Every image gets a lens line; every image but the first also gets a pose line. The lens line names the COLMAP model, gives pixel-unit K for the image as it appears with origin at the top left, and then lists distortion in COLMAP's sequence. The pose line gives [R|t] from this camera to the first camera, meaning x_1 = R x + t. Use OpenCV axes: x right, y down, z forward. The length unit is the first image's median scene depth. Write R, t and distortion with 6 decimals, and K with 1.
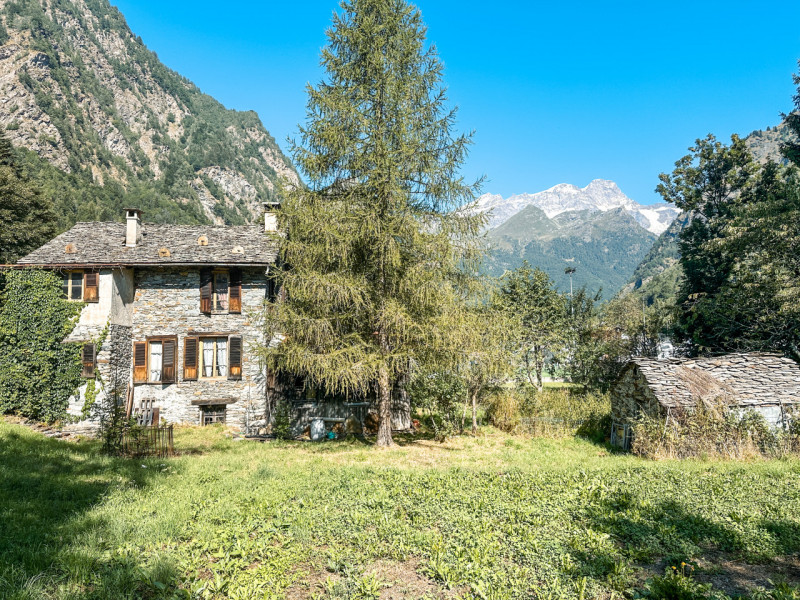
lens RADIAL K [[570.4, 0, 400.0], [0, 570.4, 300.0], [0, 0, 1]] dist [0.056139, -0.066659]
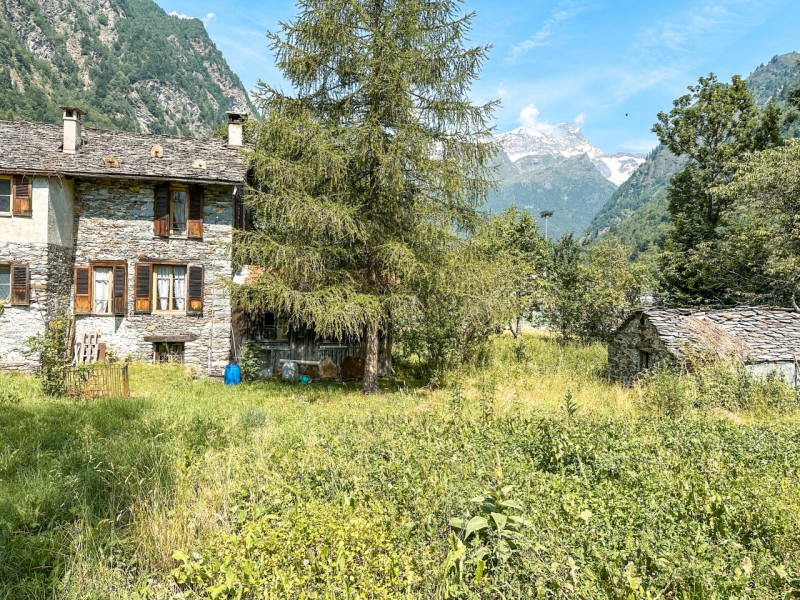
lens RADIAL K [[590.4, 0, 400.0], [0, 590.4, 300.0], [0, 0, 1]] dist [0.006863, -0.003401]
pose [[0.994952, 0.039239, 0.092367, -0.061381], [-0.048199, 0.994129, 0.096868, 0.014478], [-0.088024, -0.100831, 0.991002, 0.083270]]
